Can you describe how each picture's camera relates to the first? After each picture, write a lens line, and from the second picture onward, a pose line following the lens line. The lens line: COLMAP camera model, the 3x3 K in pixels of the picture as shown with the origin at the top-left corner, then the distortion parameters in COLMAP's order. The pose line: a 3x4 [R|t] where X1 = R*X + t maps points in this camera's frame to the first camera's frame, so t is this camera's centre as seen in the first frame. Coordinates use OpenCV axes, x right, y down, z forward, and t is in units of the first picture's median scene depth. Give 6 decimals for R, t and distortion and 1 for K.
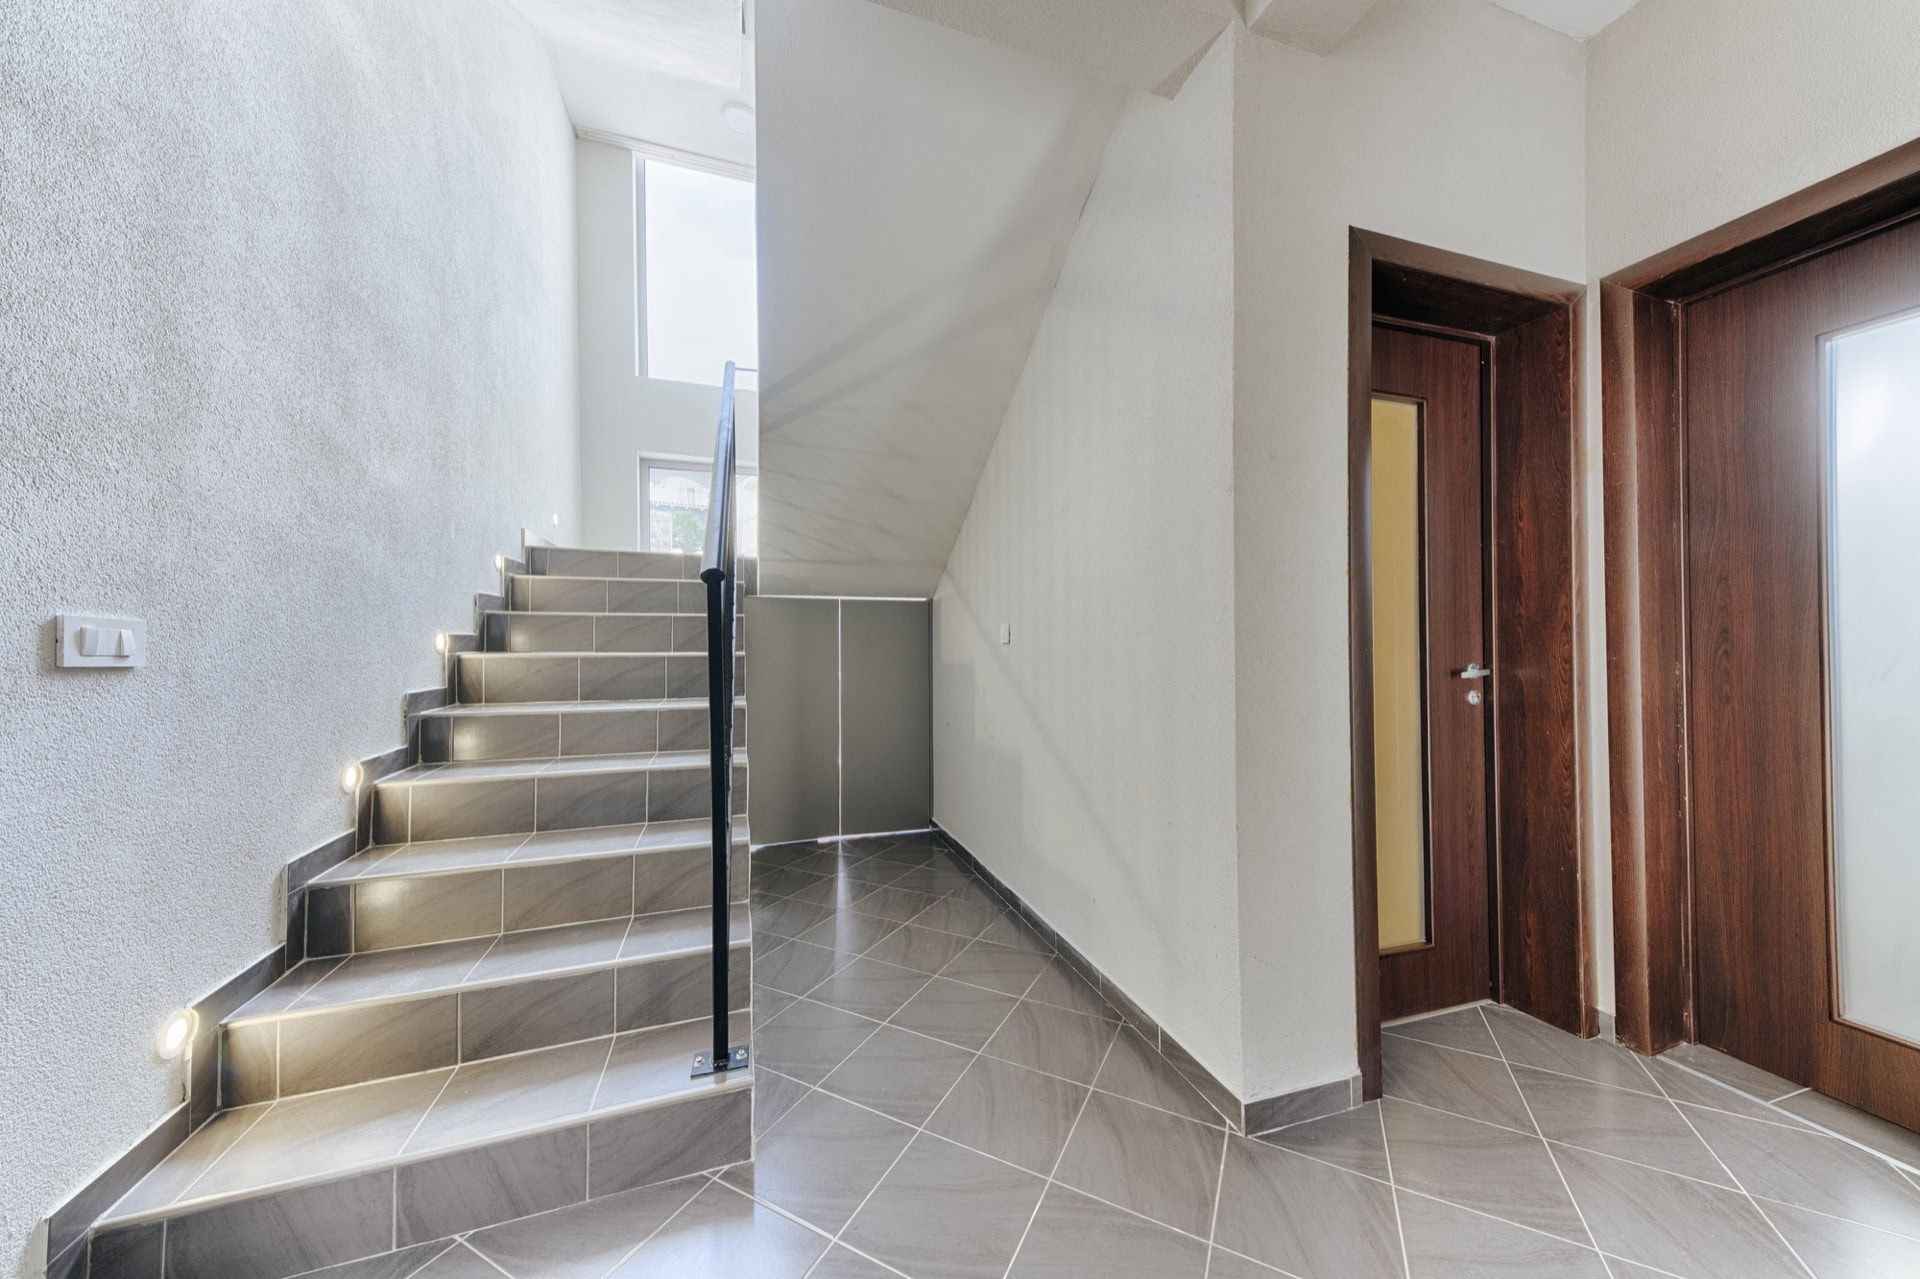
lens RADIAL K [[648.4, 0, 962.9], [0, 648.4, 645.0], [0, 0, 1]] dist [0.011050, -0.000912]
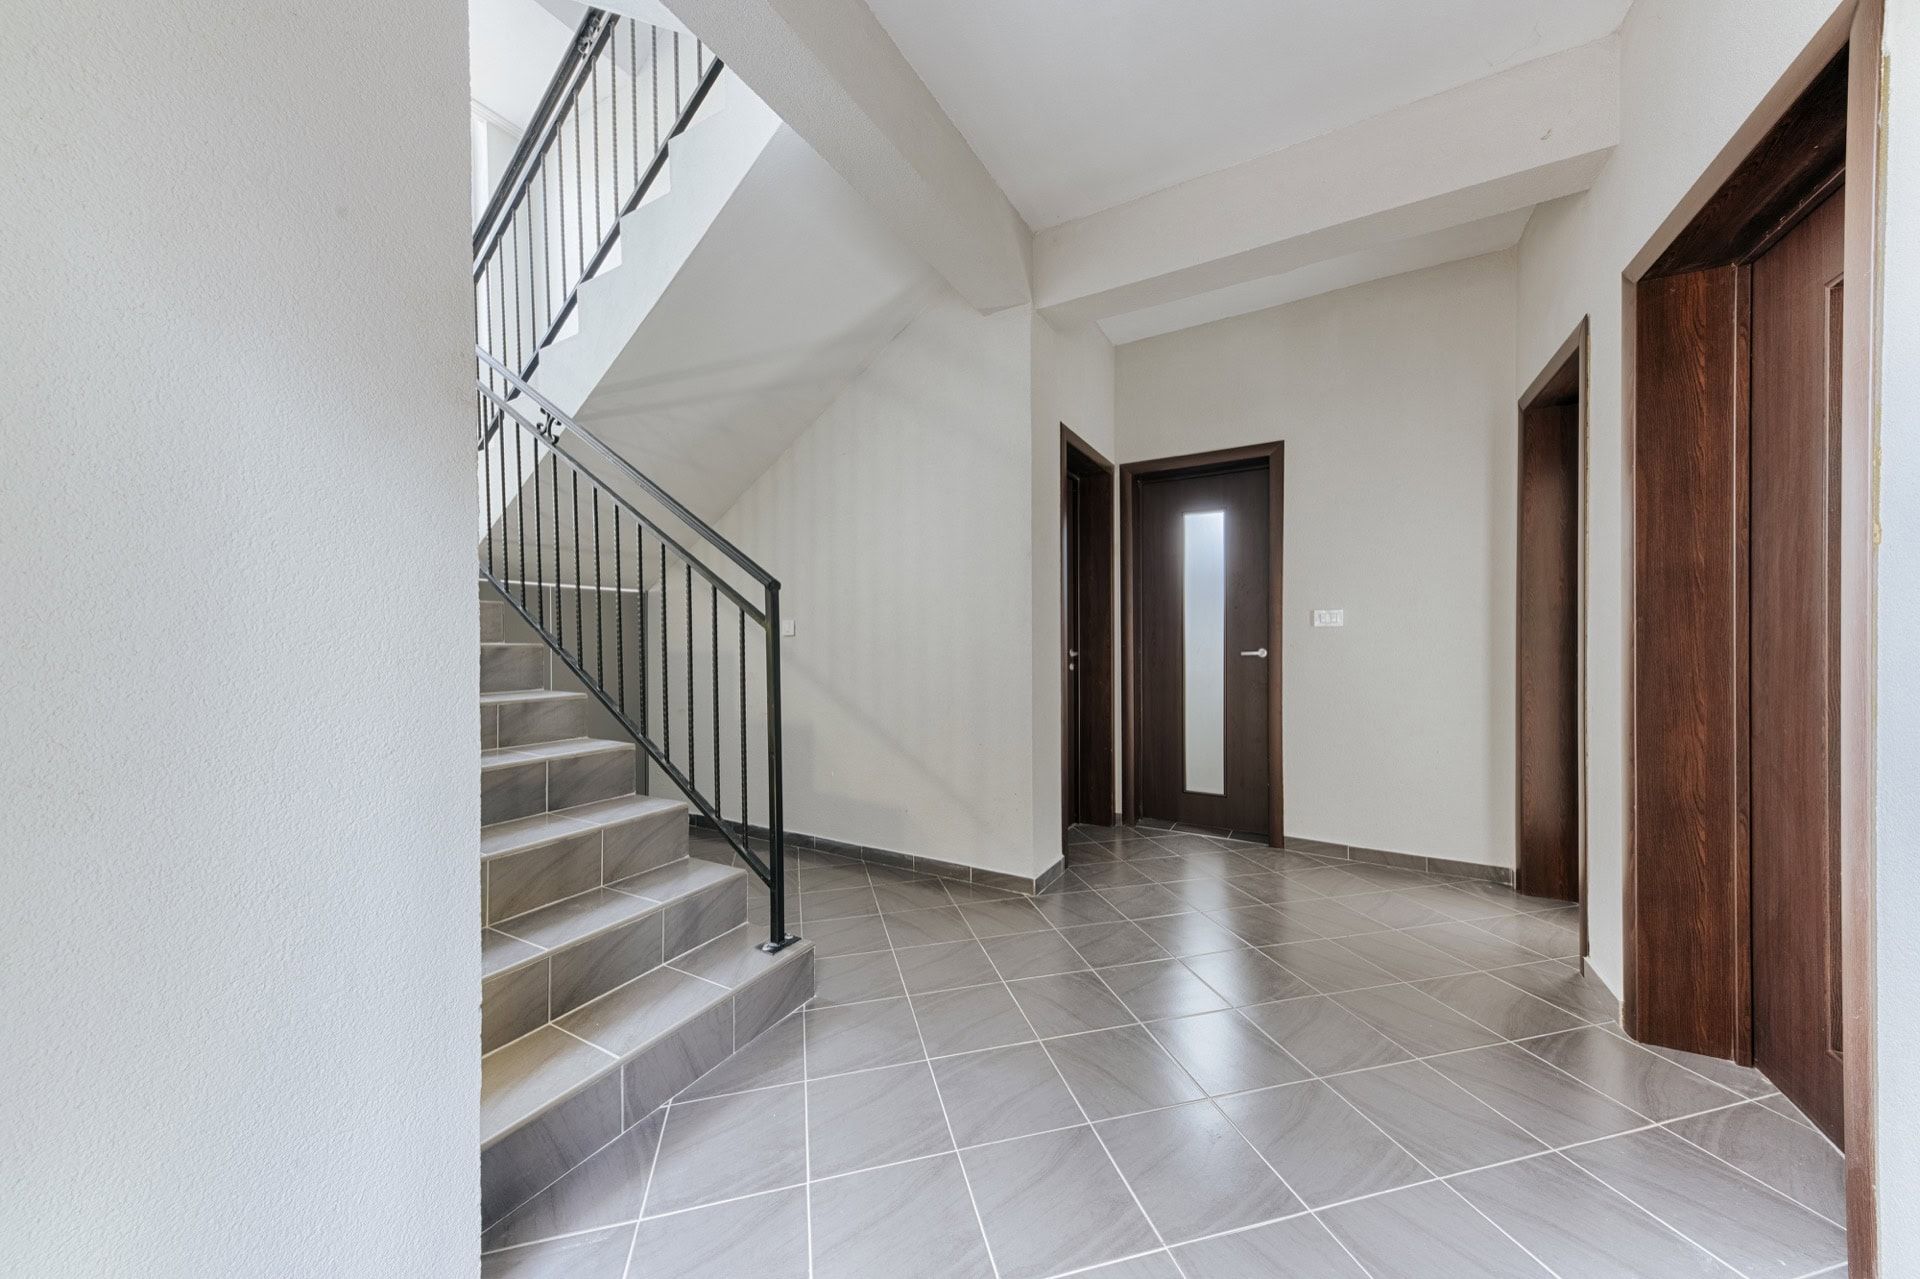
lens RADIAL K [[648.4, 0, 958.7], [0, 648.4, 645.3], [0, 0, 1]] dist [0.011050, -0.000912]
pose [[0.743721, -0.002286, 0.668486, -0.843933], [-0.006358, 0.999925, 0.010493, 0.000357], [-0.668460, -0.012054, 0.743651, -0.213492]]
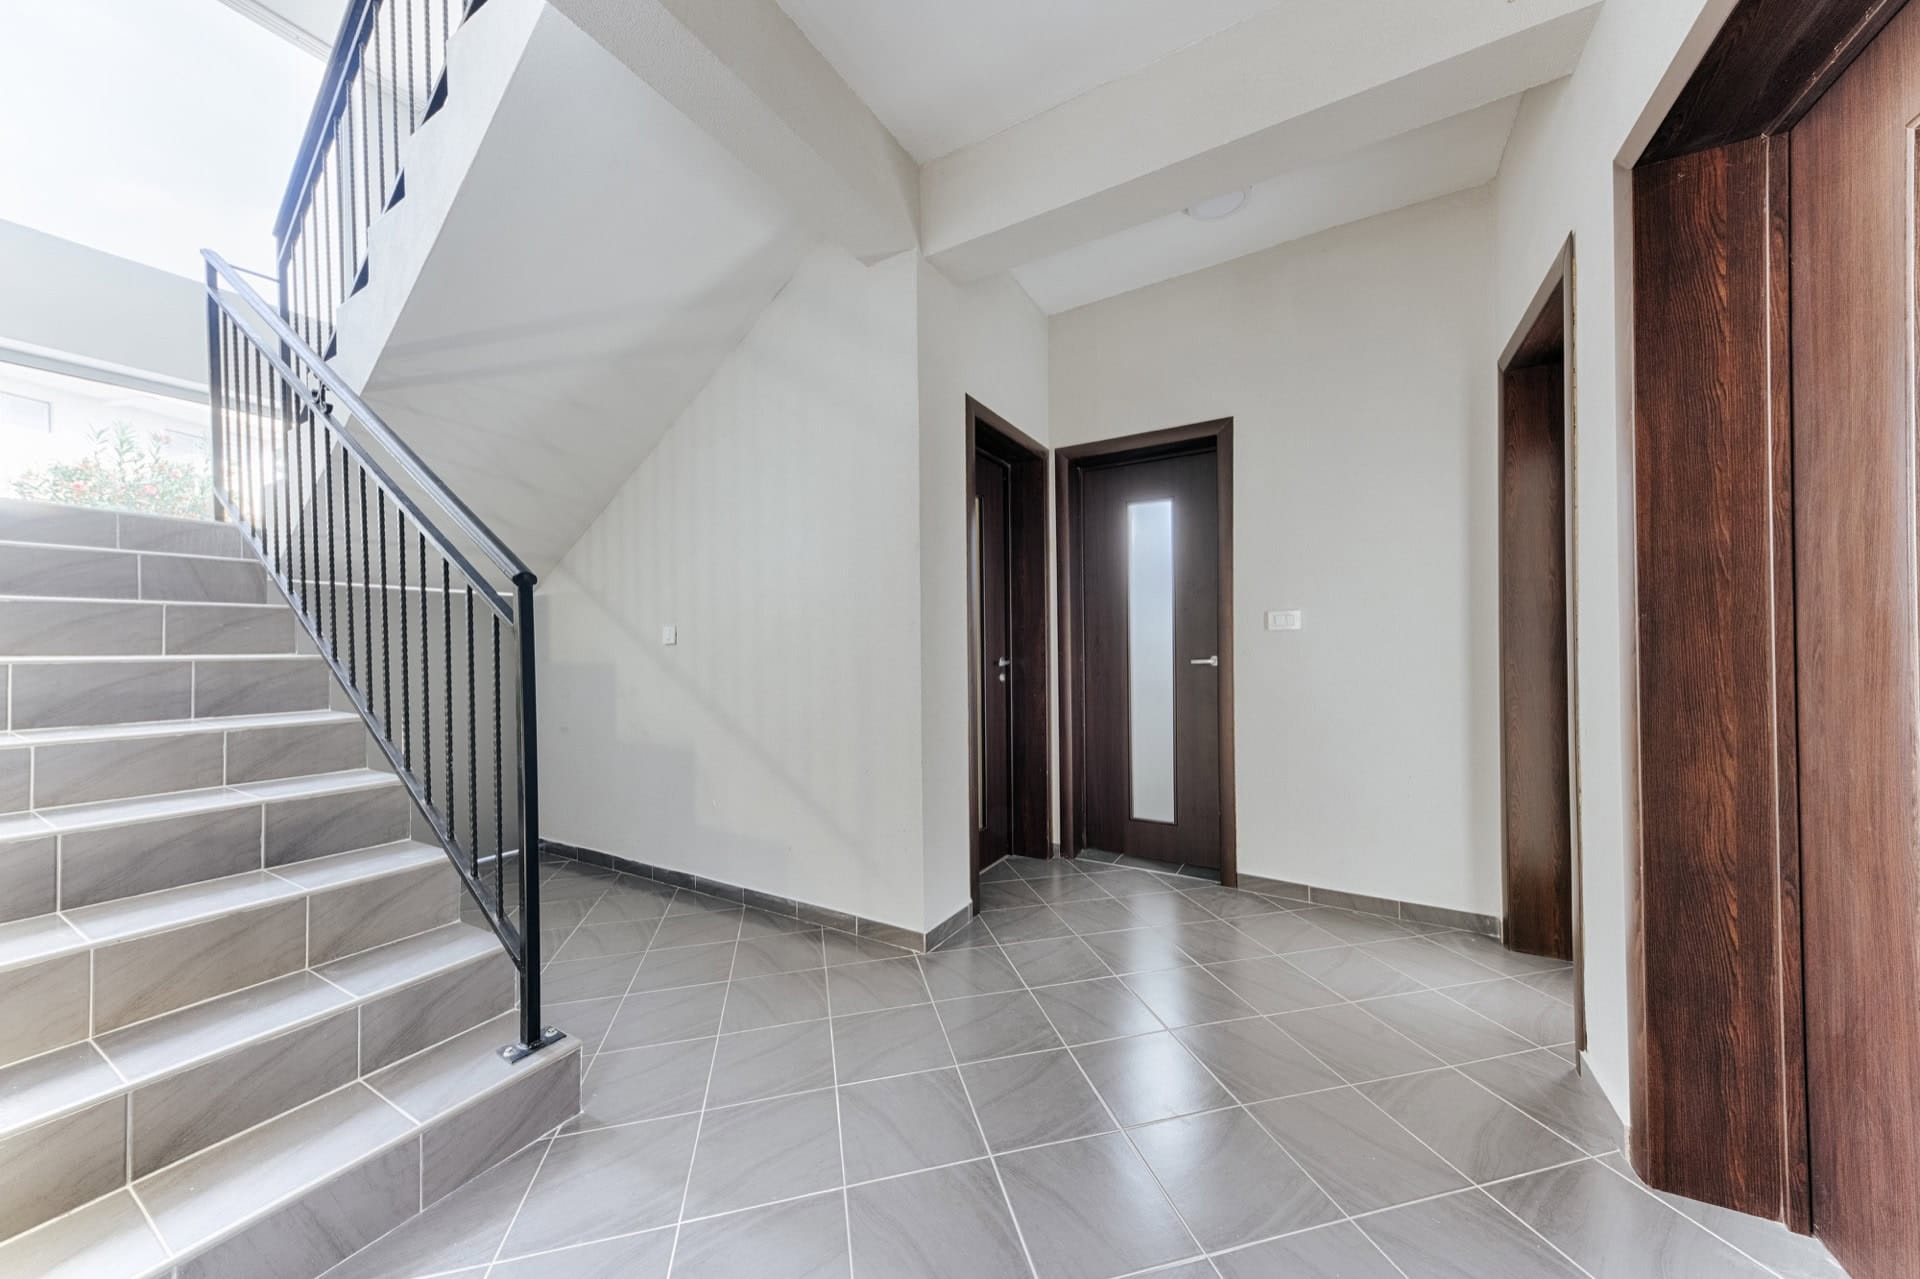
lens RADIAL K [[648.4, 0, 962.3], [0, 648.4, 646.6], [0, 0, 1]] dist [0.011050, -0.000912]
pose [[0.746827, 0.000616, 0.665018, -0.469022], [-0.001257, 0.999999, 0.000485, -0.000129], [-0.665017, -0.001198, 0.746827, -0.205382]]
